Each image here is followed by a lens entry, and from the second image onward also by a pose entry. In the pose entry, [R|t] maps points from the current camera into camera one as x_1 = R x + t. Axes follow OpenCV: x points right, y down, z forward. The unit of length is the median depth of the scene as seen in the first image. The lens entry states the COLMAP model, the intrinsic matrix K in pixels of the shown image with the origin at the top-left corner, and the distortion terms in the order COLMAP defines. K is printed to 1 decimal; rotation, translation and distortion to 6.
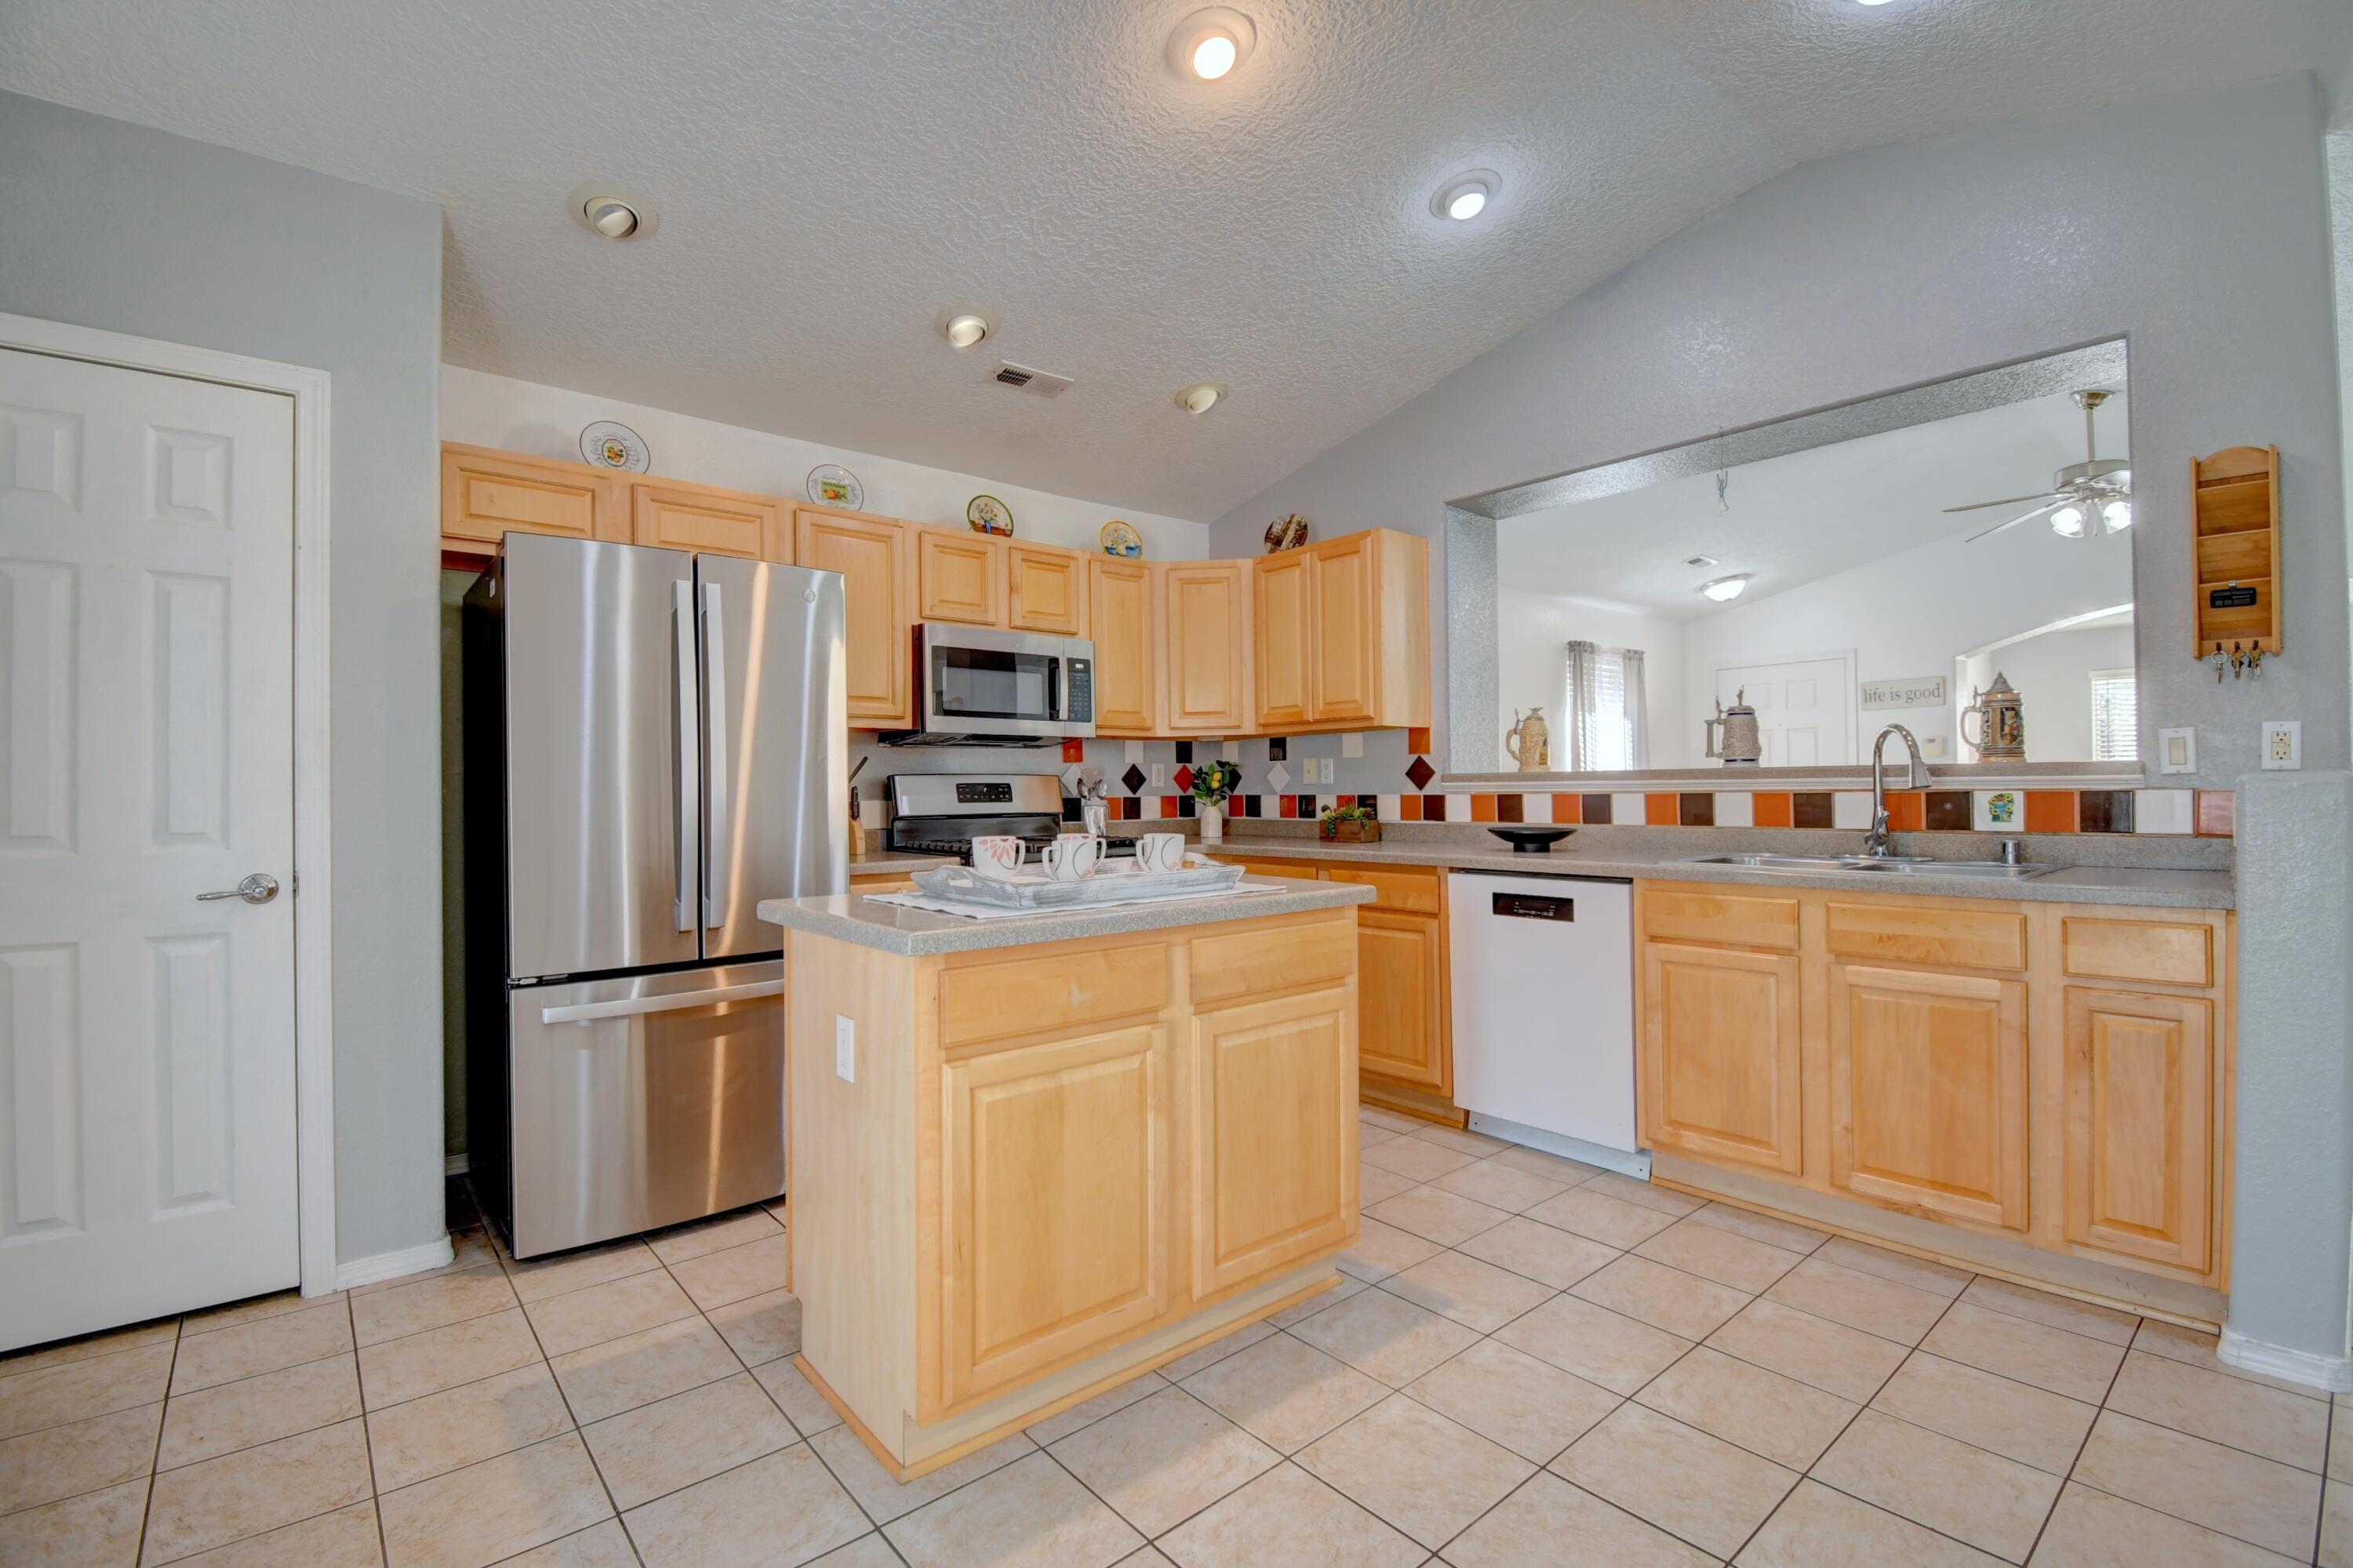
lens RADIAL K [[1046.3, 0, 1169.5], [0, 1046.3, 782.4], [0, 0, 1]] dist [-0.008886, -0.003110]
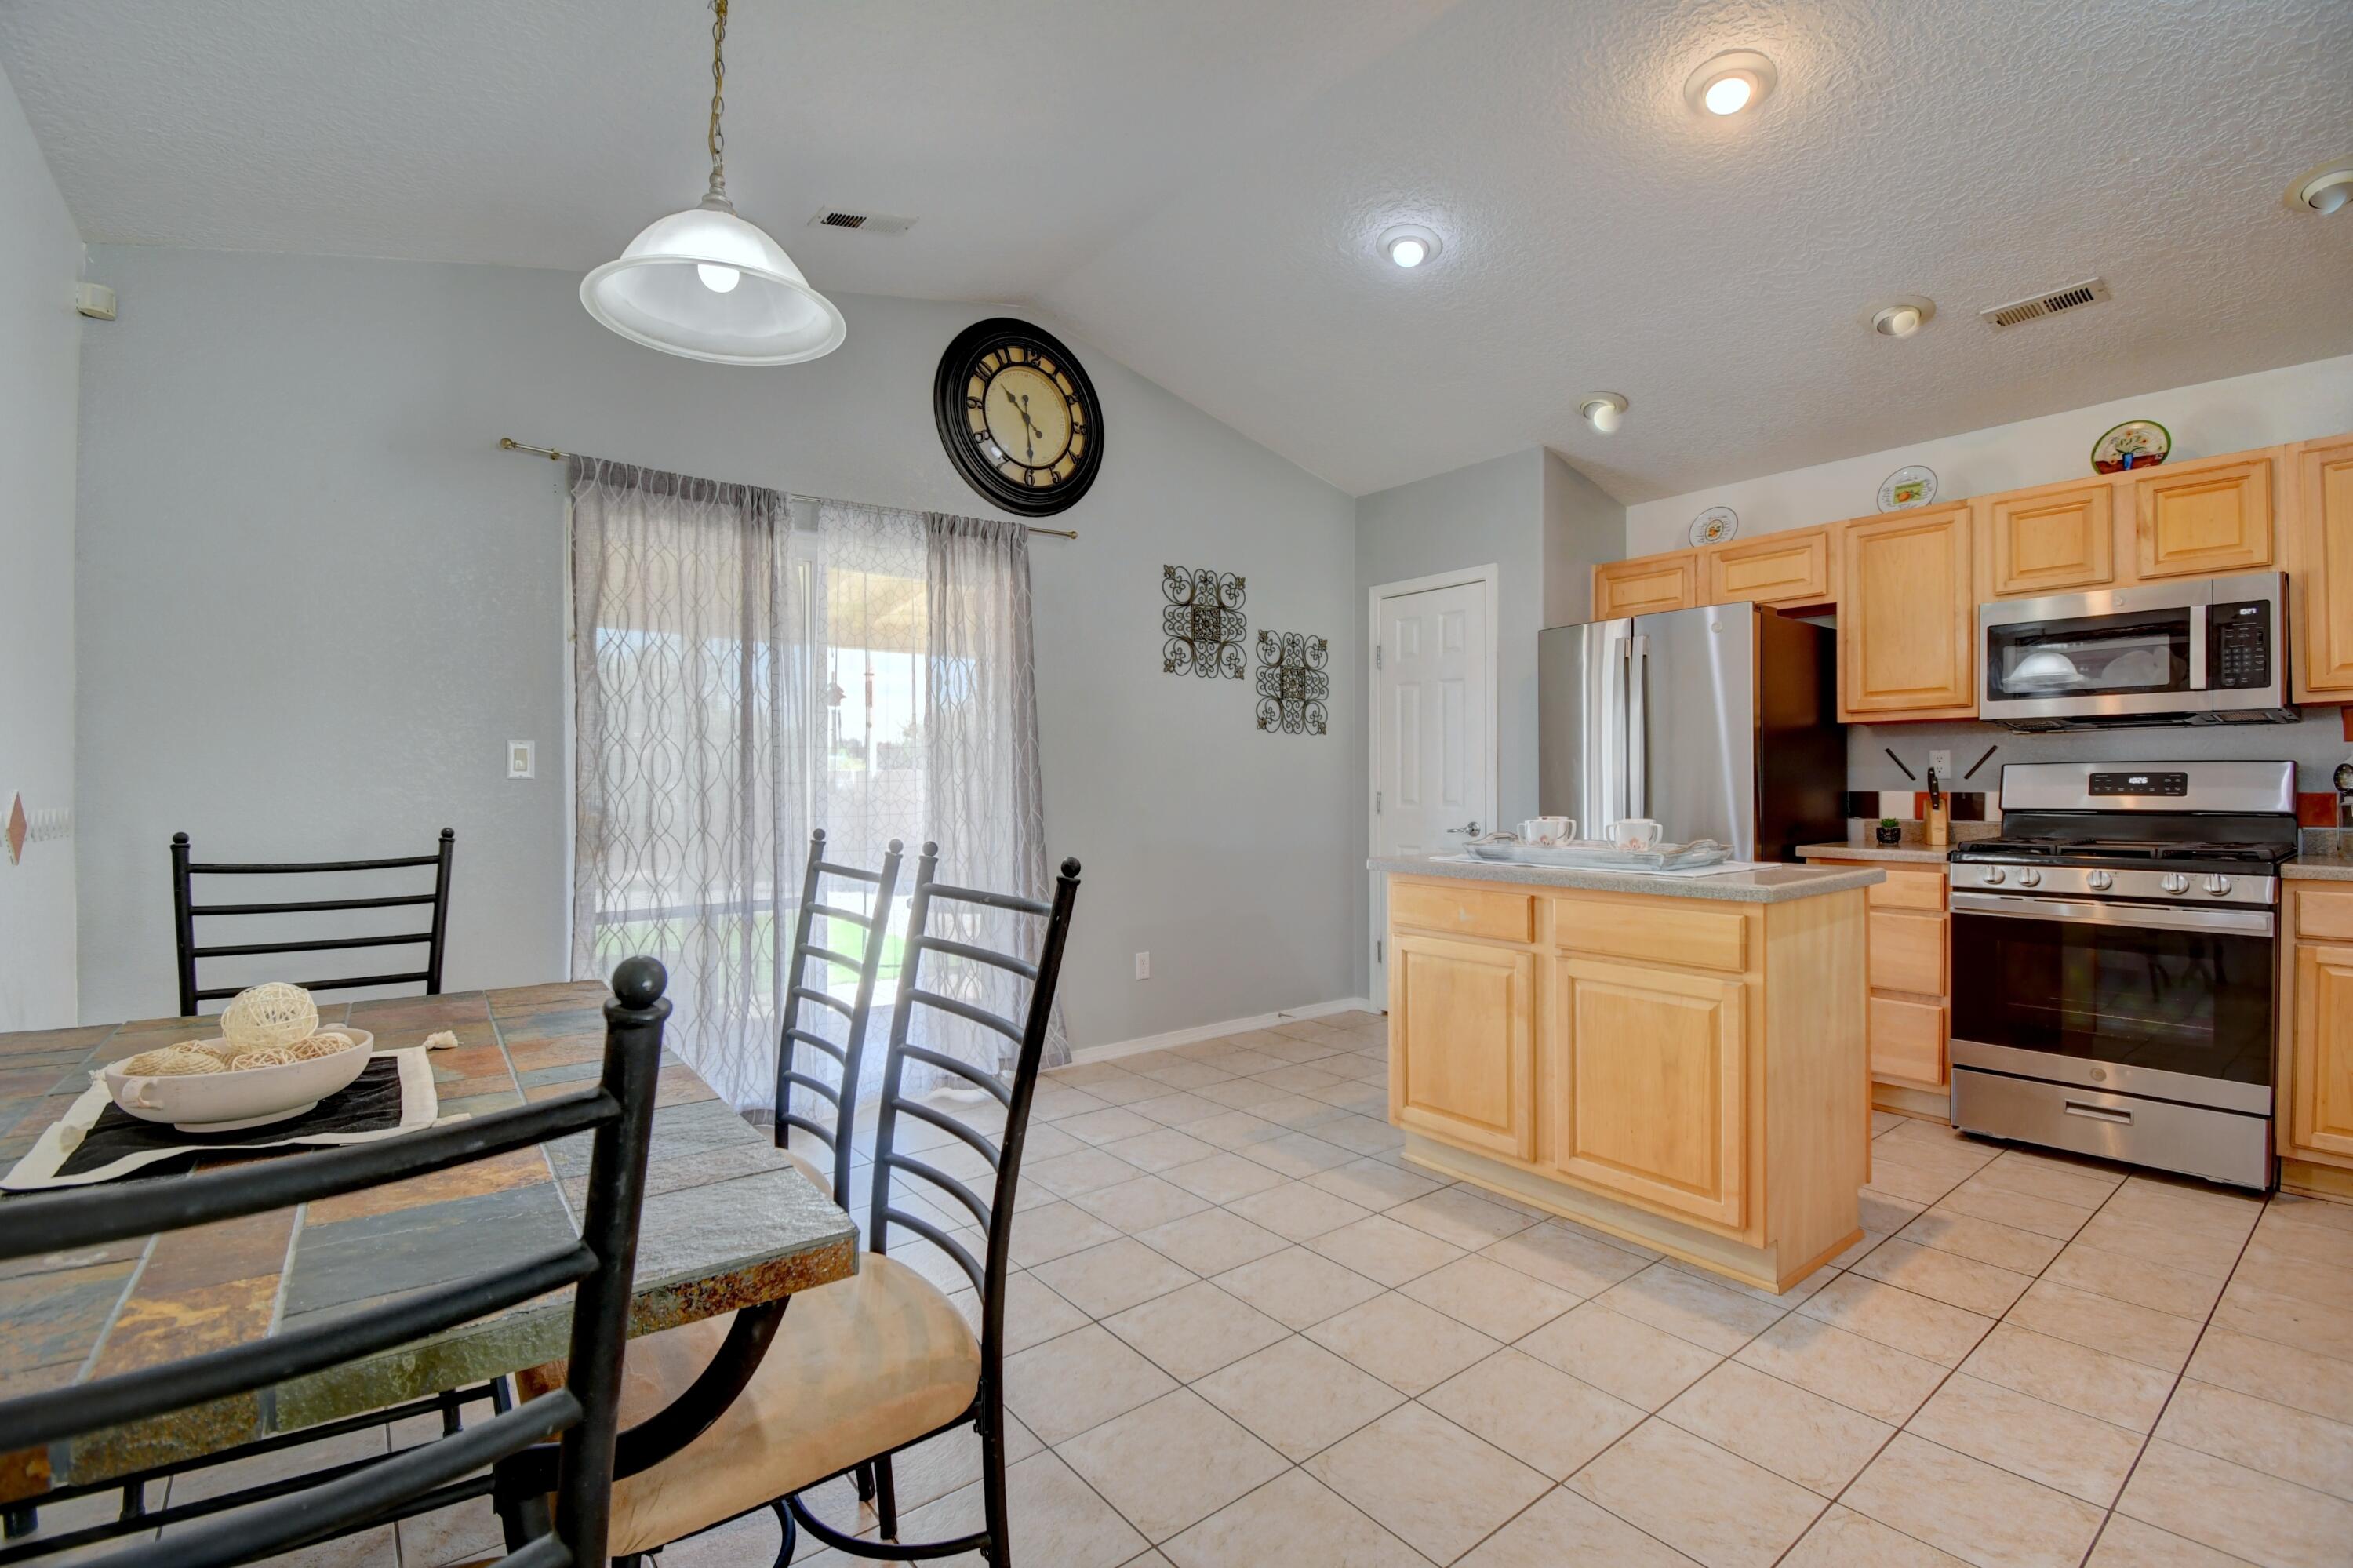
lens RADIAL K [[1046.3, 0, 1179.9], [0, 1046.3, 793.3], [0, 0, 1]] dist [-0.008886, -0.003110]
pose [[-0.036823, 0.019478, -0.999132, 0.742905], [0.012873, 0.999736, 0.019015, -0.008853], [0.999239, -0.012161, -0.037064, 0.313151]]
